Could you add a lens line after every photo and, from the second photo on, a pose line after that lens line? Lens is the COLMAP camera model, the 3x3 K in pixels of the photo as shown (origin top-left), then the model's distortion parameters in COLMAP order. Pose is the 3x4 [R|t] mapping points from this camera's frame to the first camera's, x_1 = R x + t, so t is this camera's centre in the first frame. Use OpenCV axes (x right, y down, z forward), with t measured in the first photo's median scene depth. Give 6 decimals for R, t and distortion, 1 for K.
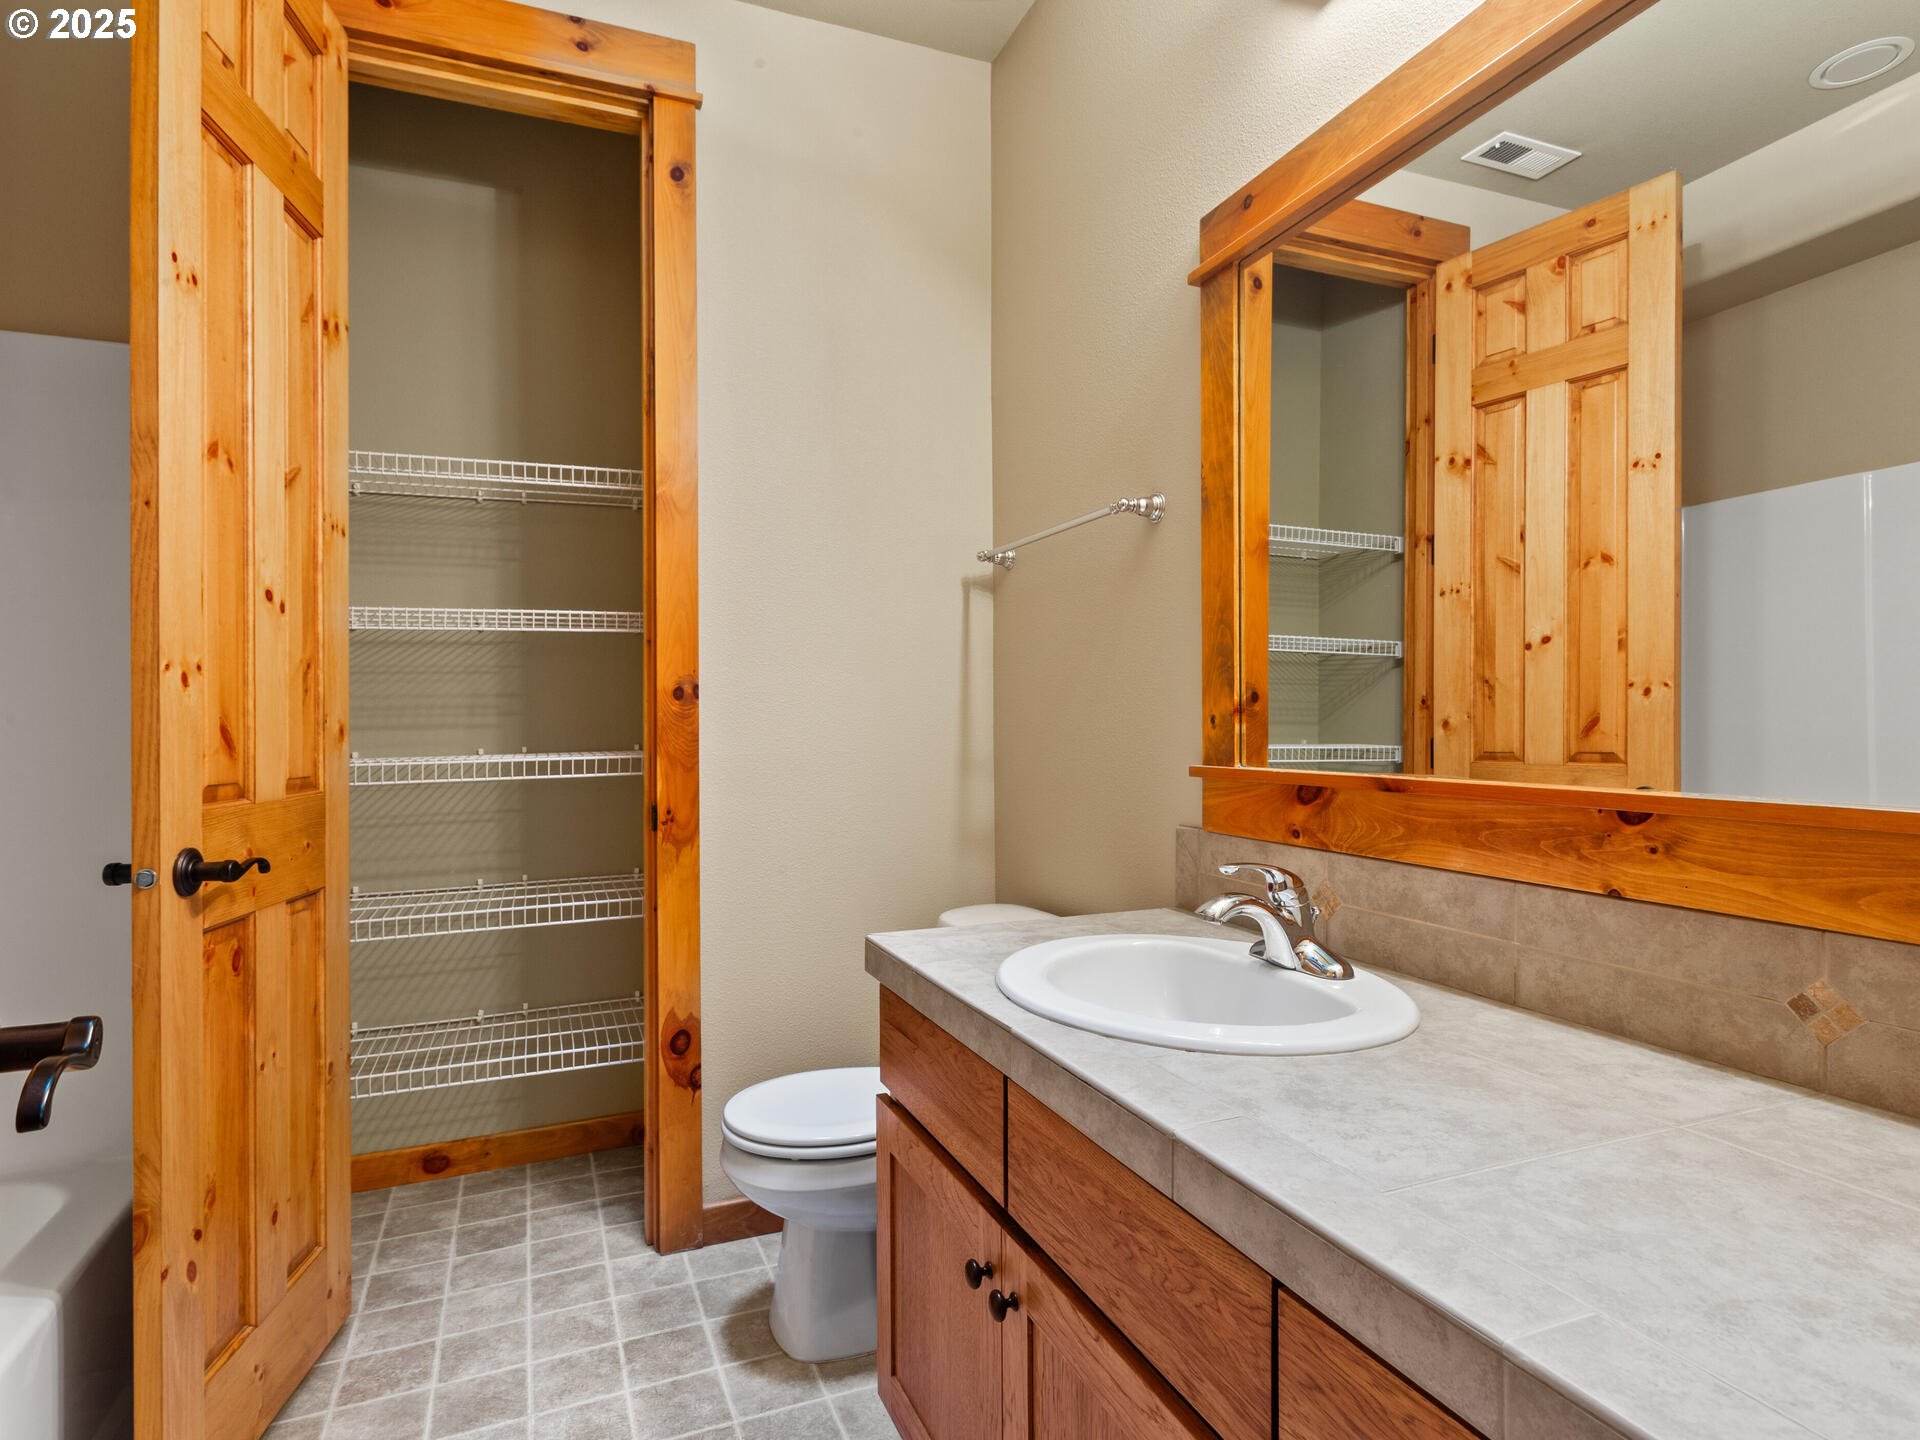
lens RADIAL K [[1029.2, 0, 953.8], [0, 1029.2, 727.4], [0, 0, 1]] dist [-0.002823, 0.003407]
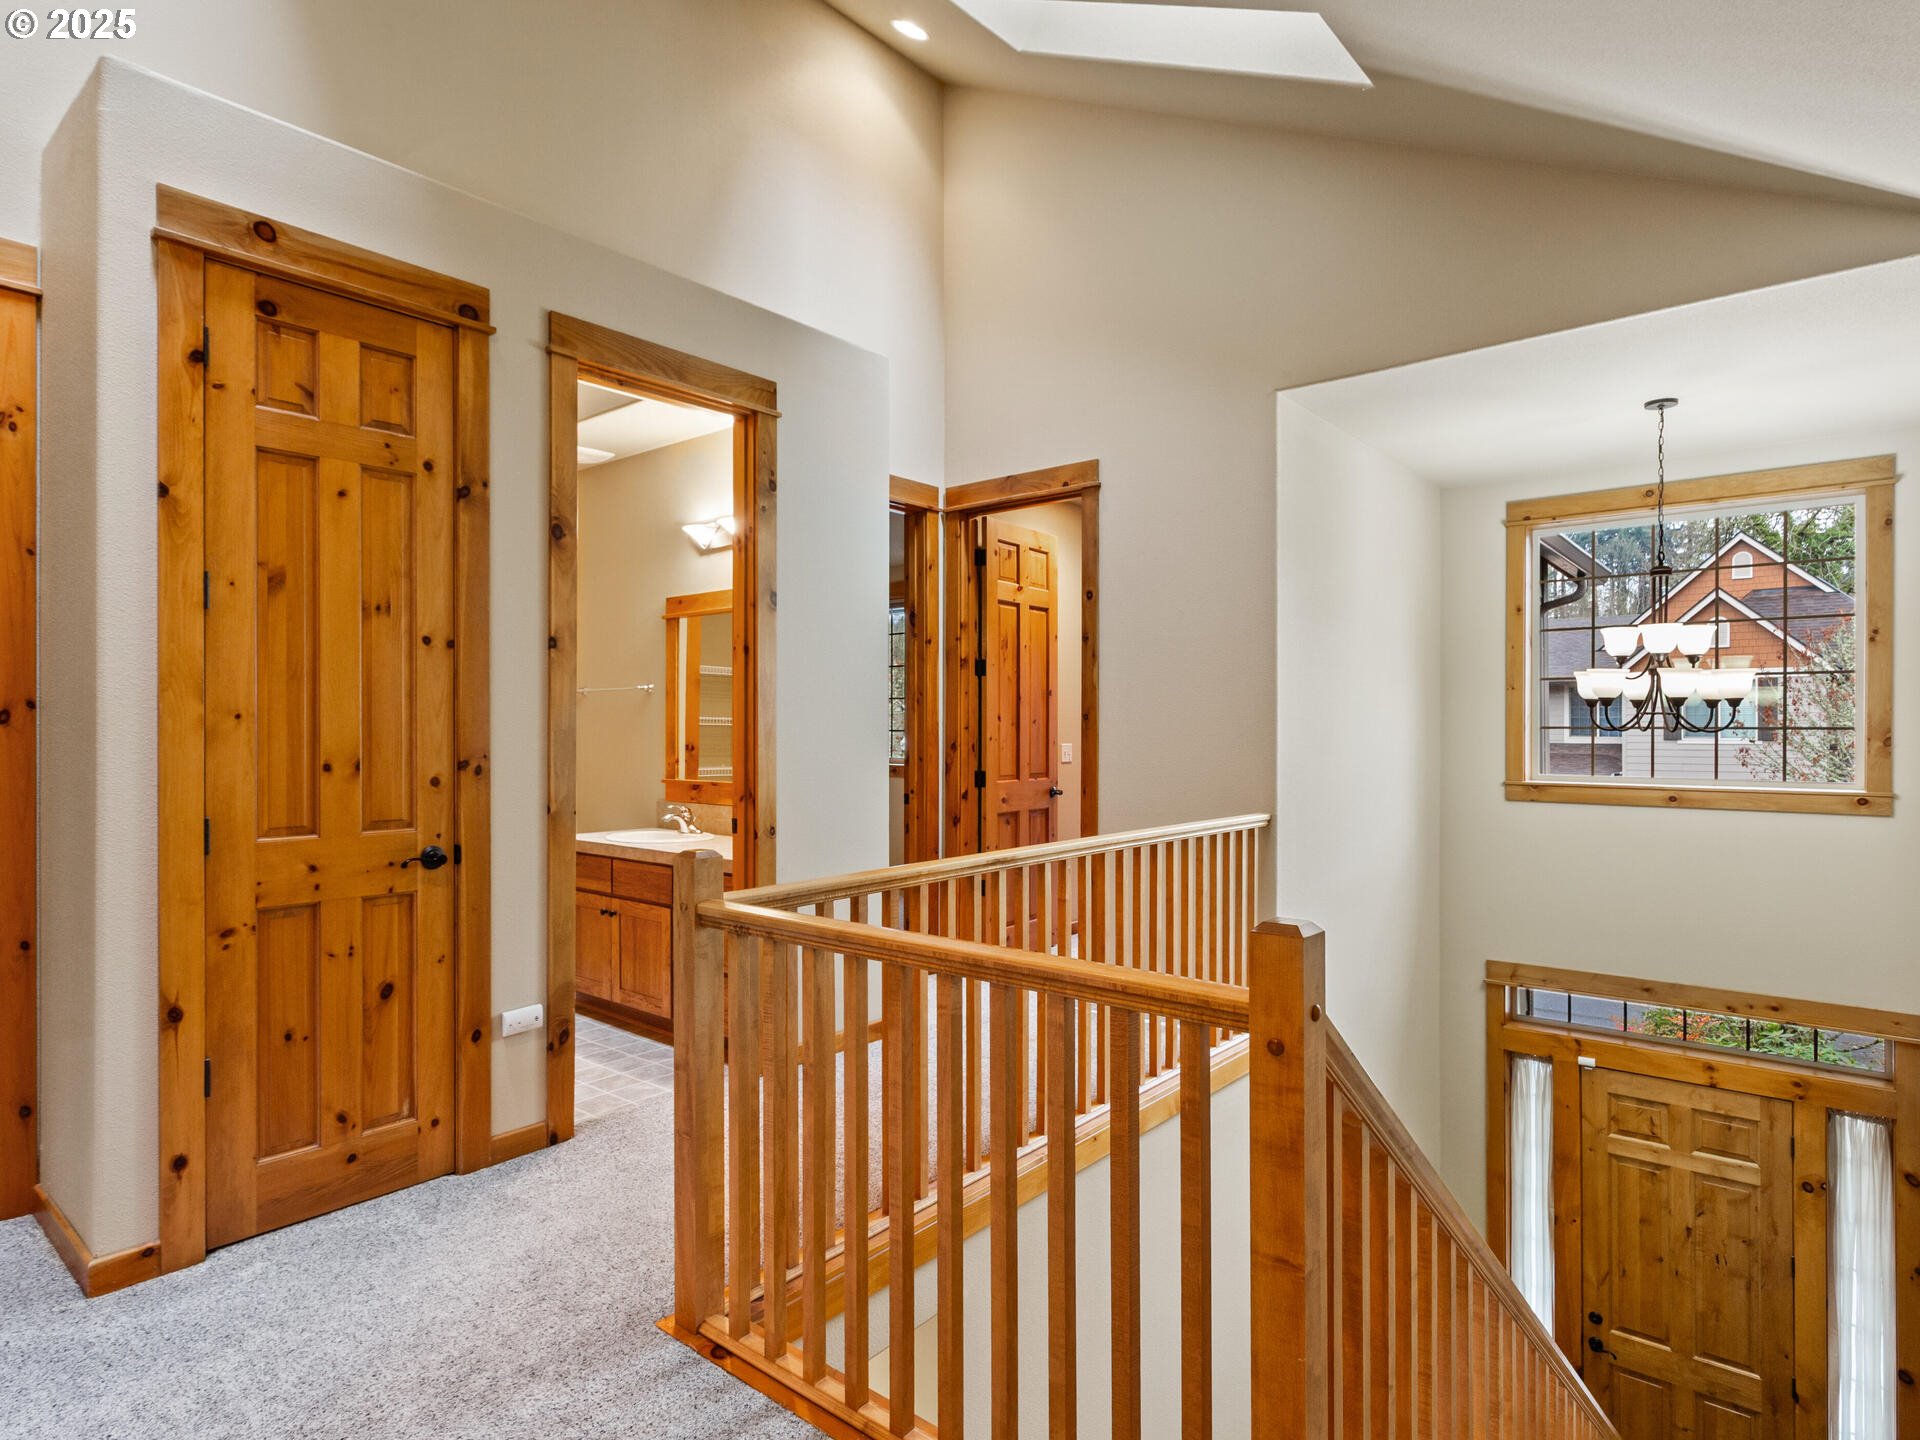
lens RADIAL K [[1029.2, 0, 957.1], [0, 1029.2, 734.1], [0, 0, 1]] dist [-0.002823, 0.003407]
pose [[0.879695, 0.006571, 0.475492, -0.858946], [-0.005755, 0.999978, -0.003171, -0.175282], [-0.475503, 0.000053, 0.879714, -4.005277]]
